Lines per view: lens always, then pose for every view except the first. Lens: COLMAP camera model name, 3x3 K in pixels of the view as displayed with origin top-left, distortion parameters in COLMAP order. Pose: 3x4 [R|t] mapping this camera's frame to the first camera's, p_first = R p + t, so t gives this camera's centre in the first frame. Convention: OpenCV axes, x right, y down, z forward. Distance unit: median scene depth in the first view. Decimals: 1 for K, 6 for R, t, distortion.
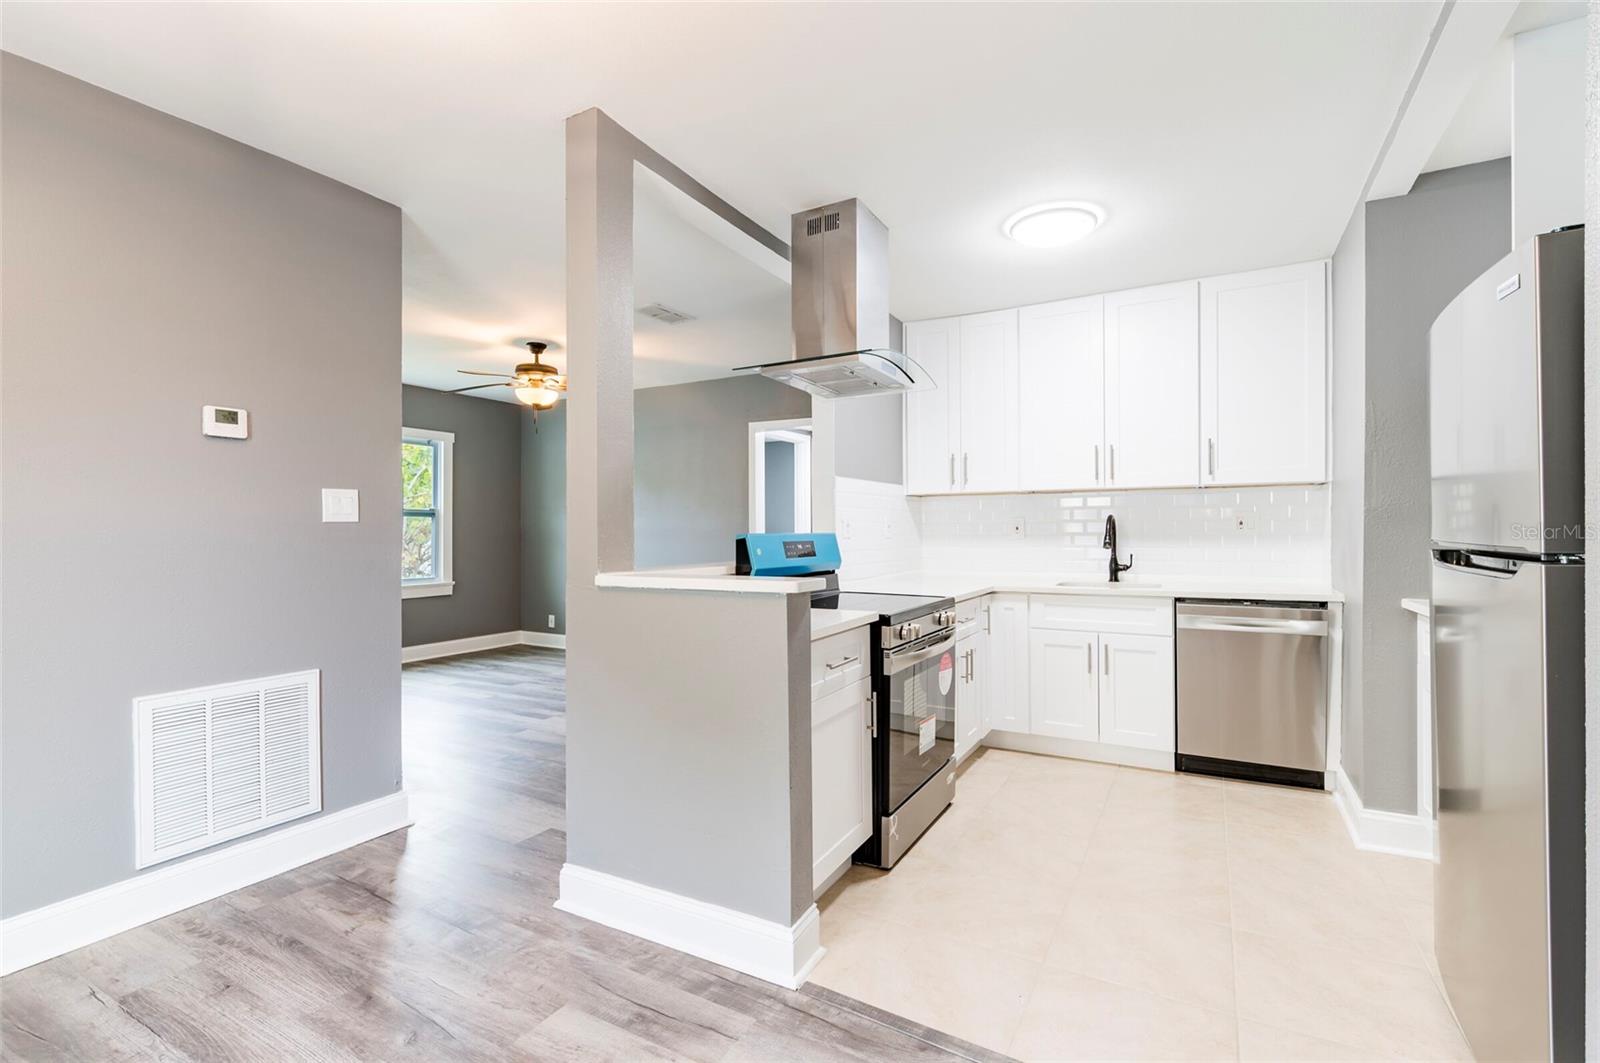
lens RADIAL K [[701.0, 0, 807.5], [0, 701.0, 528.7], [0, 0, 1]] dist [-0.004491, -0.000270]
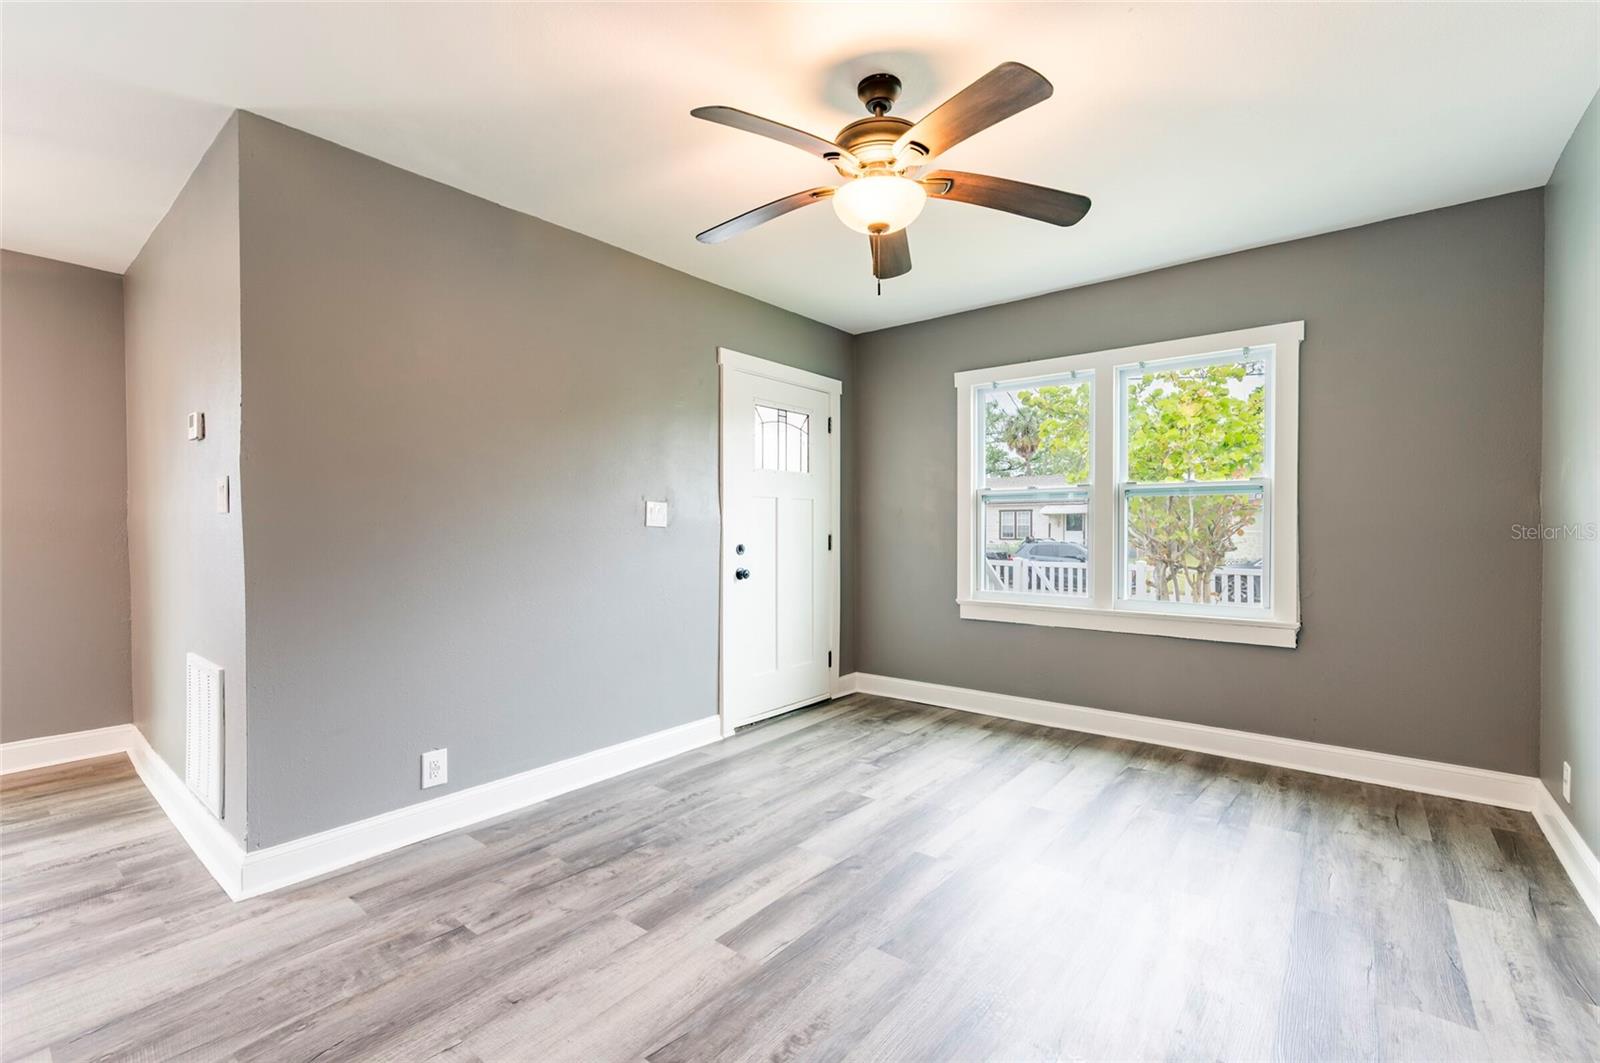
lens RADIAL K [[689.0, 0, 800.0], [0, 689.0, 531.5], [0, 0, 1]] dist [-0.000380, -0.000008]
pose [[-0.173826, 0.011398, -0.984710, 0.057956], [0.006754, 0.999923, 0.010382, 0.006994], [0.984753, -0.004846, -0.173889, 1.422162]]
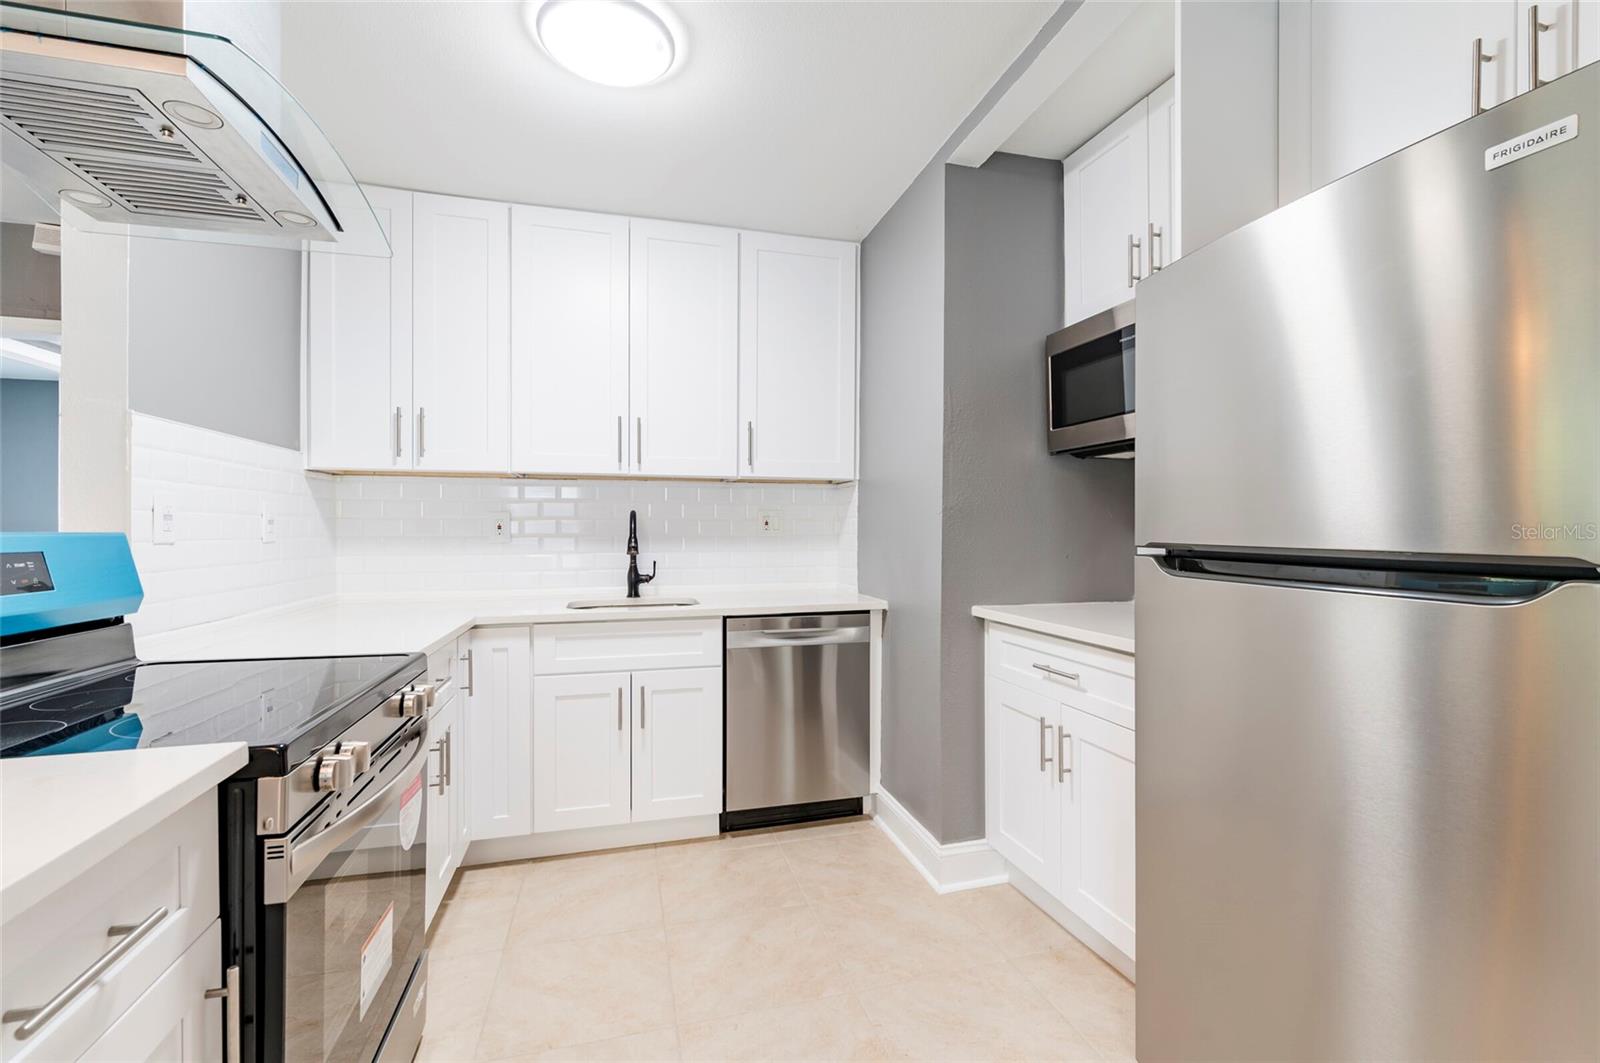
lens RADIAL K [[701.0, 0, 807.5], [0, 701.0, 528.7], [0, 0, 1]] dist [-0.004491, -0.000270]
pose [[0.712207, 0.006515, 0.701940, 0.036042], [-0.006037, 0.999977, -0.003156, 0.001832], [-0.701944, -0.001990, 0.712229, 0.365544]]
